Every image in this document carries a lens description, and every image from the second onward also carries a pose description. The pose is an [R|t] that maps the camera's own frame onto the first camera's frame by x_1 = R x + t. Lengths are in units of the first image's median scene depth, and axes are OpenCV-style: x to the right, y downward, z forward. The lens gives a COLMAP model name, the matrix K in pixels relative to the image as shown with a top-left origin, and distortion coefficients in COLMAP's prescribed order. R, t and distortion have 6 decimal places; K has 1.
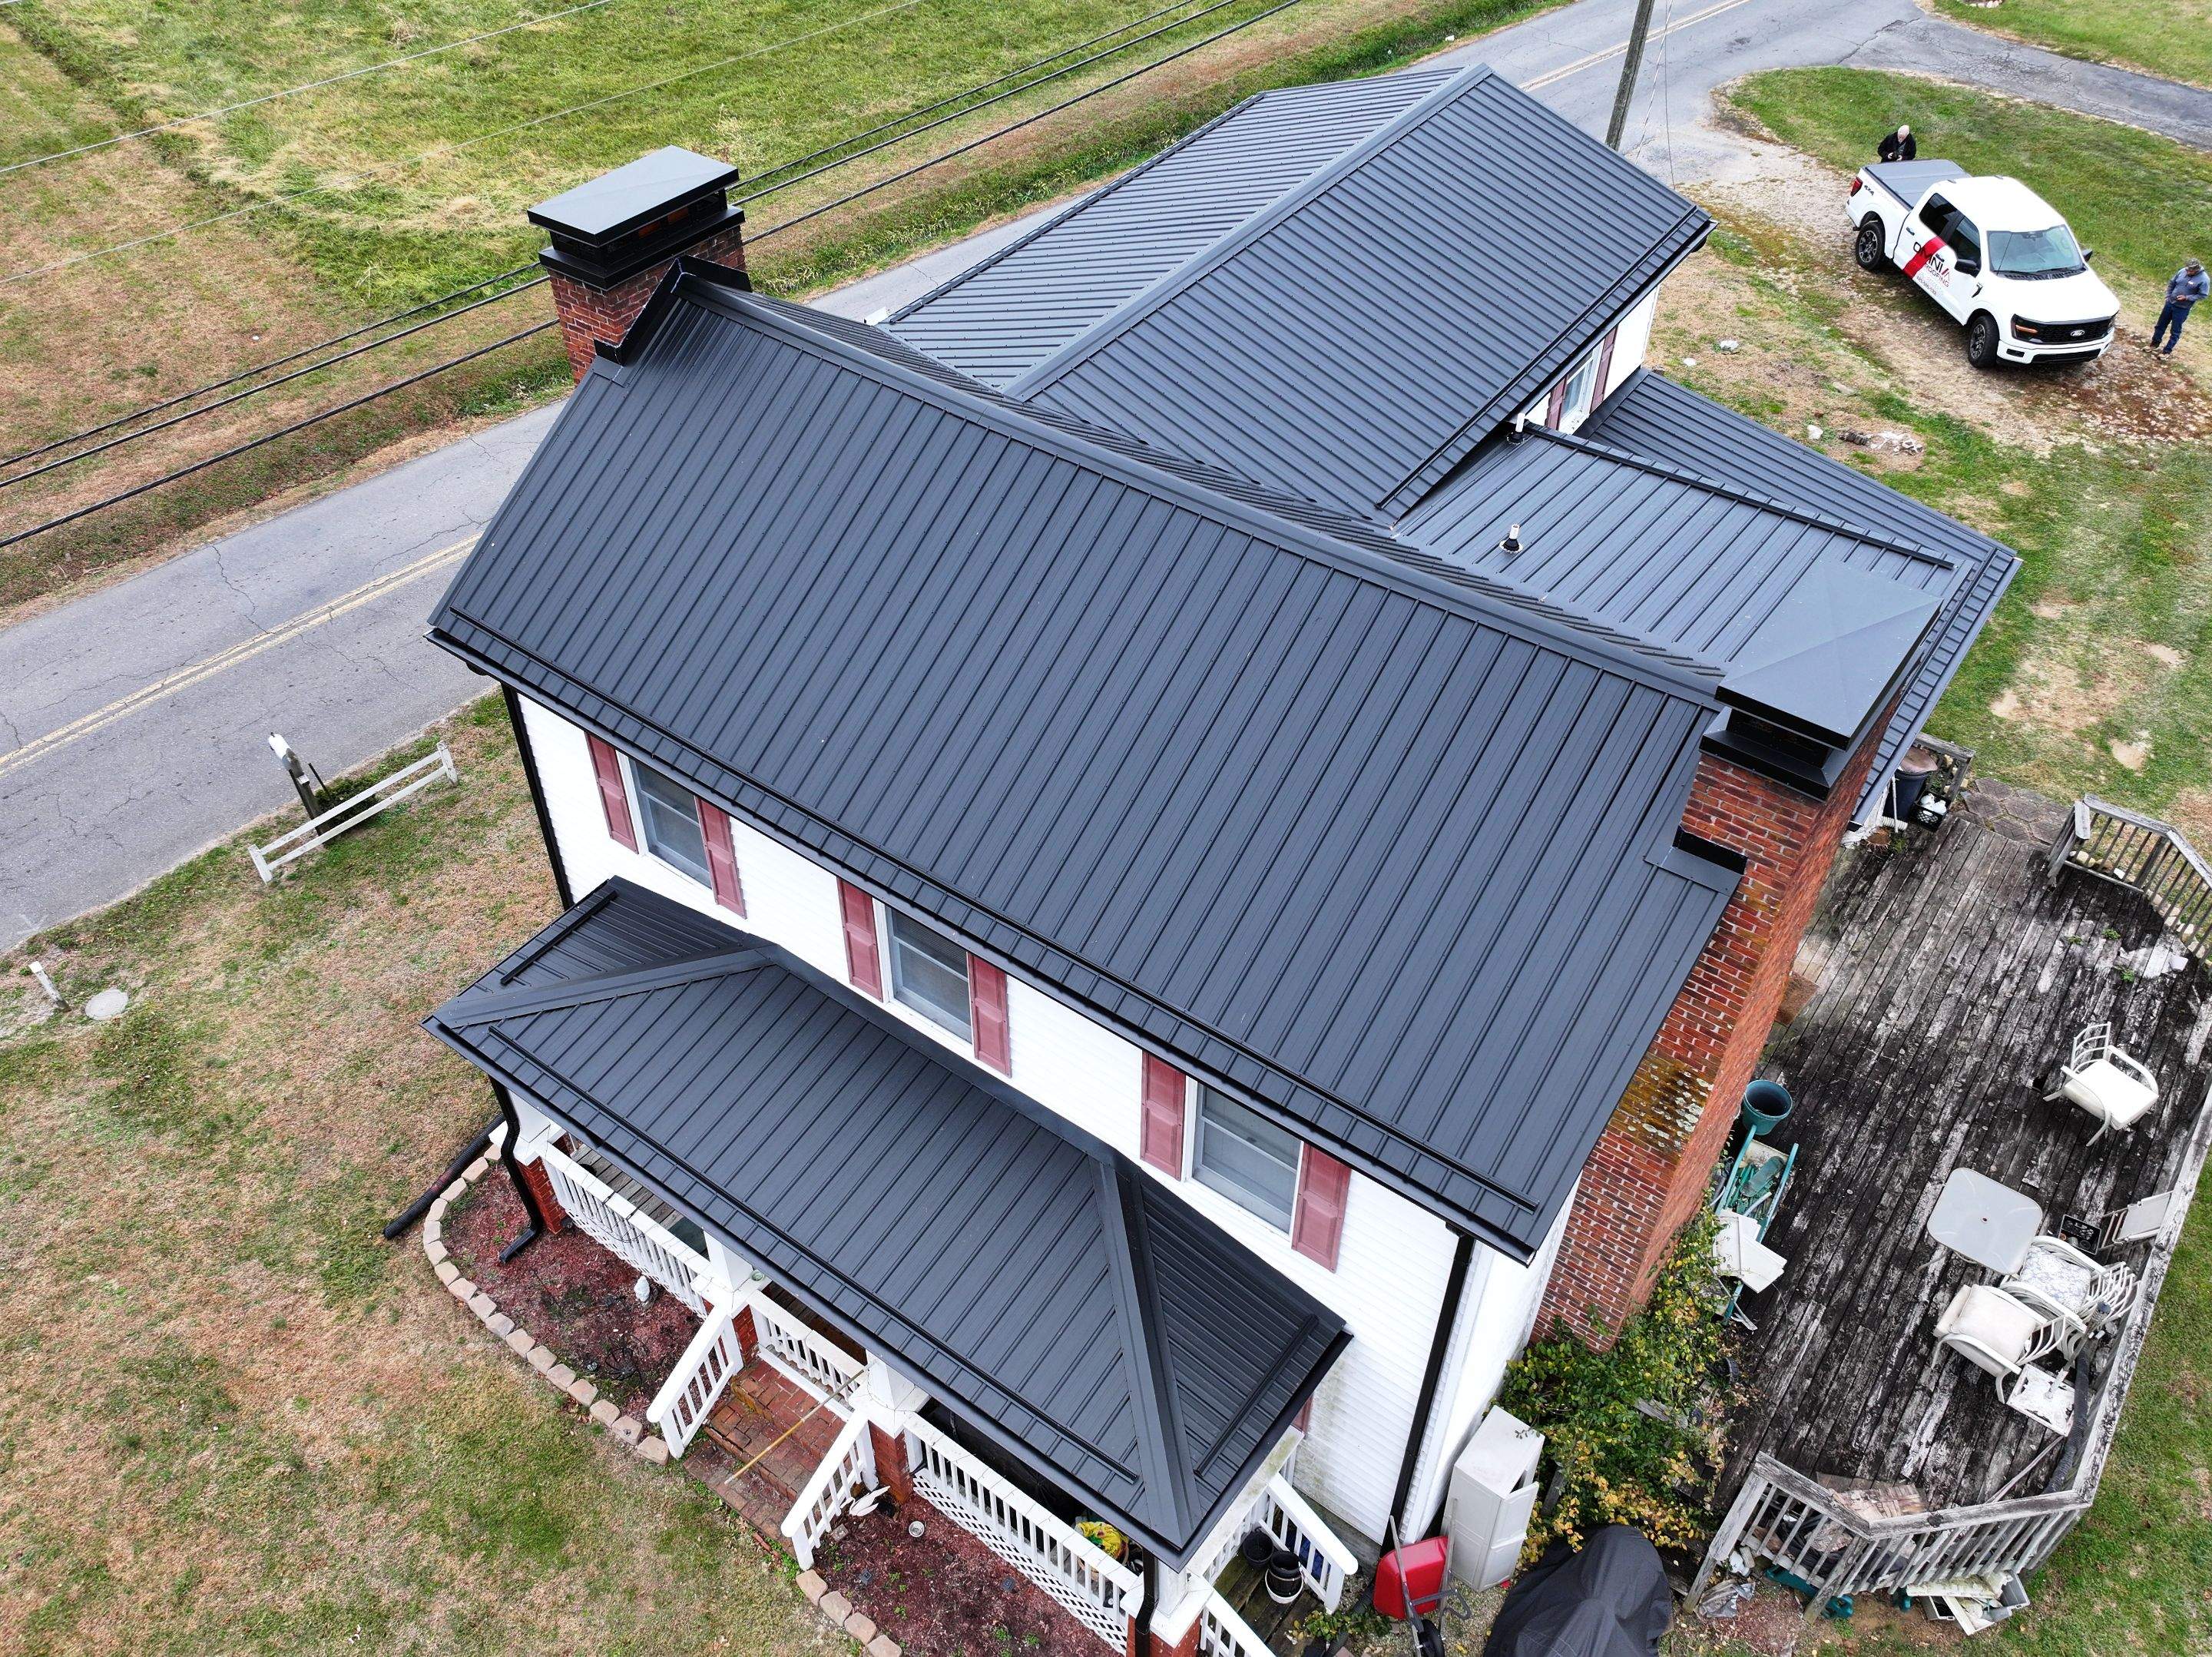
lens RADIAL K [[1764.4, 0, 1106.7], [0, 1764.4, 832.5], [0, 0, 1]] dist [-0.009232, 0.029151]
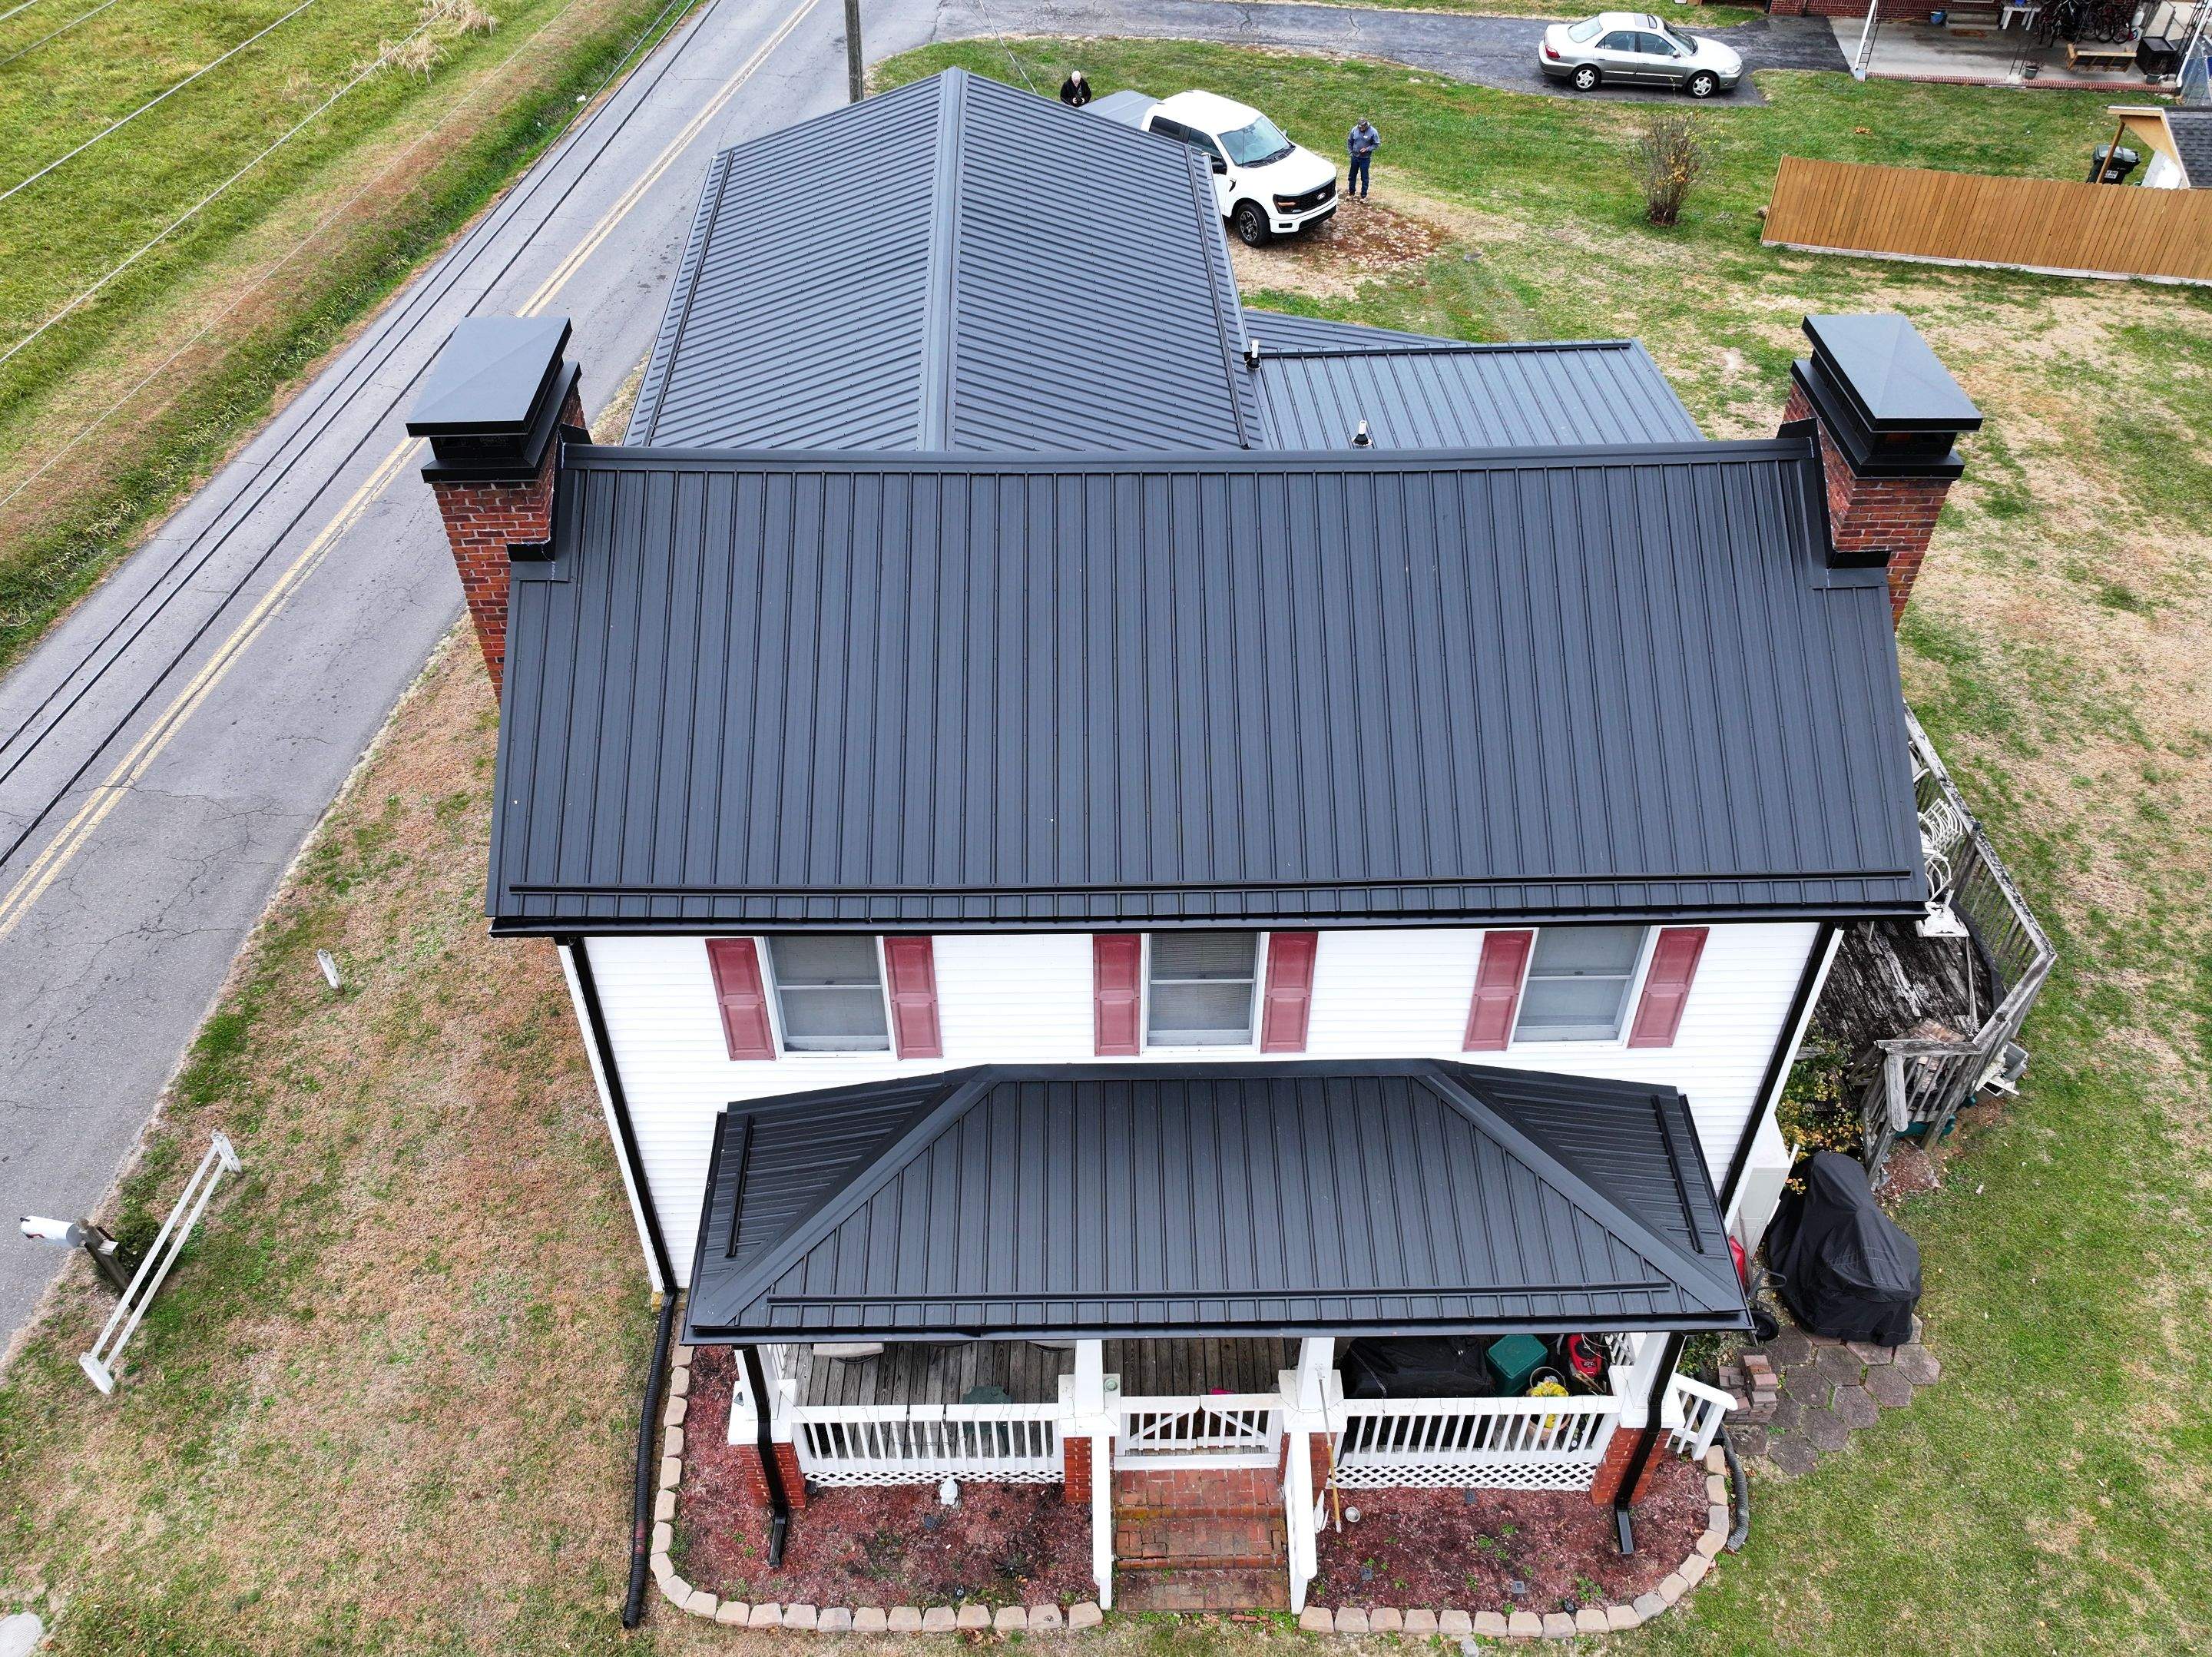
lens RADIAL K [[1764.4, 0, 1106.7], [0, 1764.4, 832.5], [0, 0, 1]] dist [-0.009232, 0.029151]
pose [[0.792328, -0.408727, 0.452944, -0.405619], [0.418976, 0.904194, 0.083017, -0.079537], [-0.443481, 0.123996, 0.887665, 0.091540]]
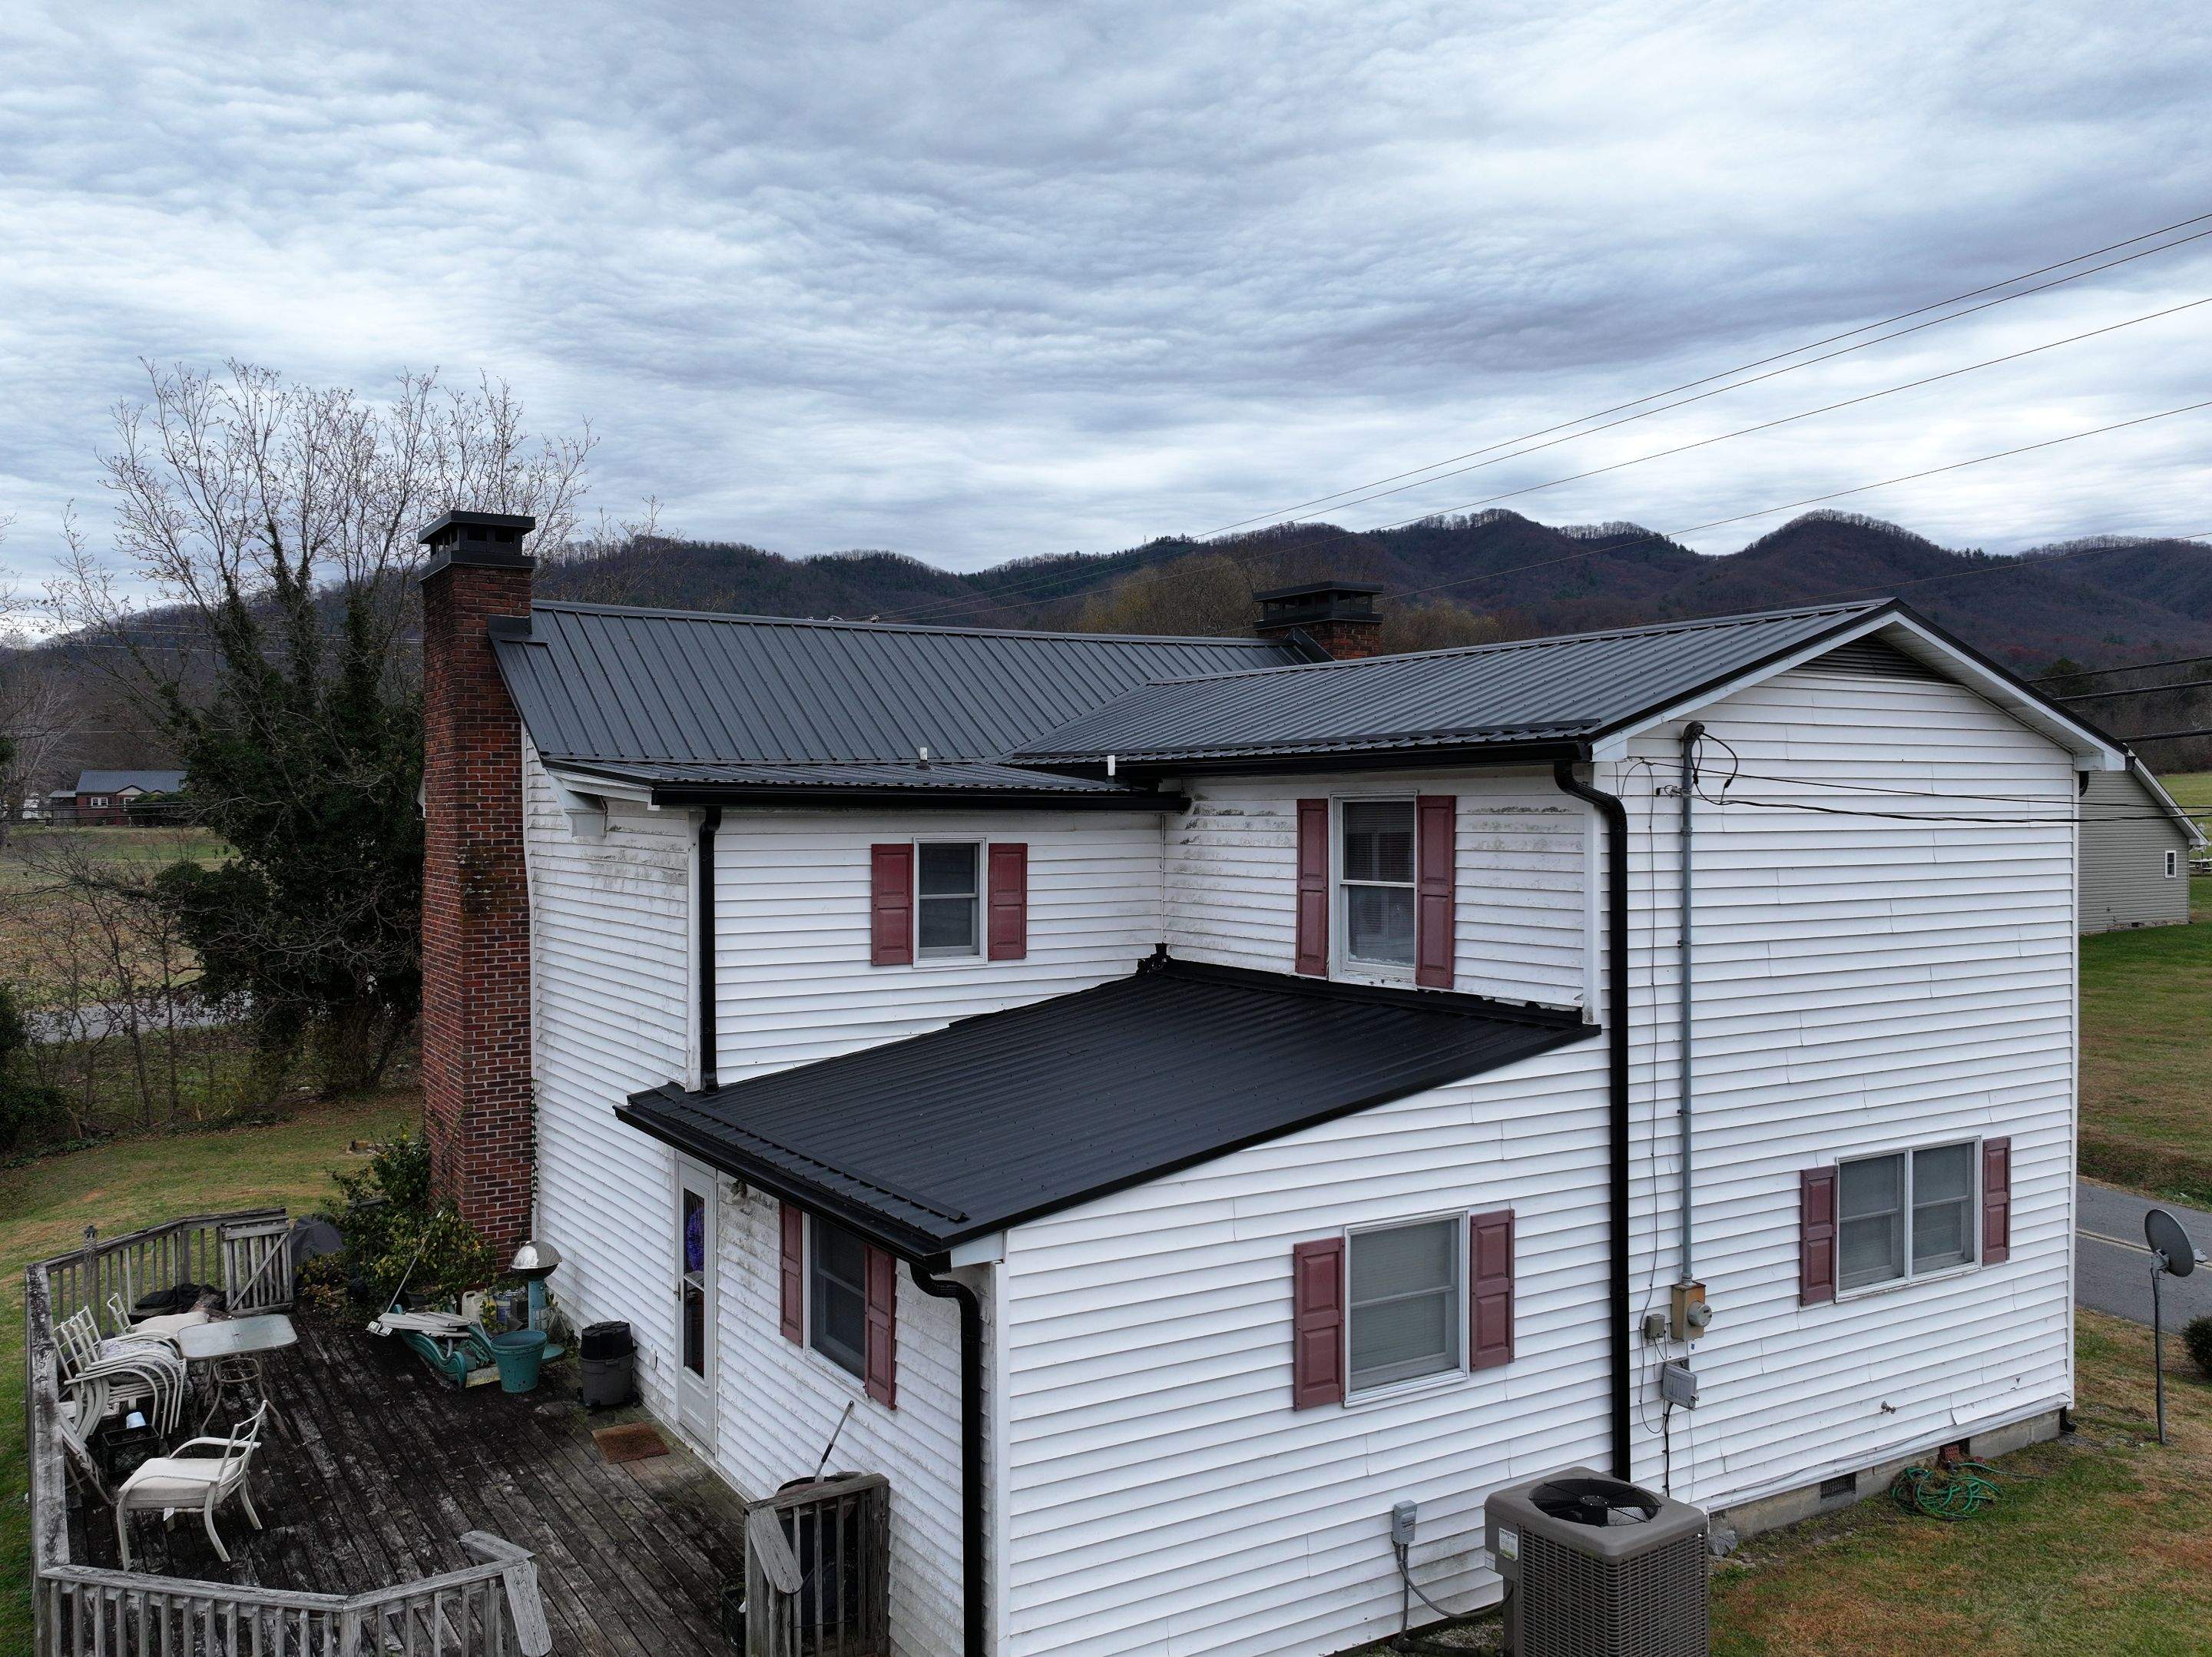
lens RADIAL K [[1767.3, 0, 1102.2], [0, 1767.3, 830.9], [0, 0, 1]] dist [-0.004862, -0.001877]
pose [[-0.372917, 0.014955, -0.927744, 0.951451], [-0.636571, 0.723327, 0.267536, -0.395683], [0.675064, 0.690344, -0.260221, 1.109639]]
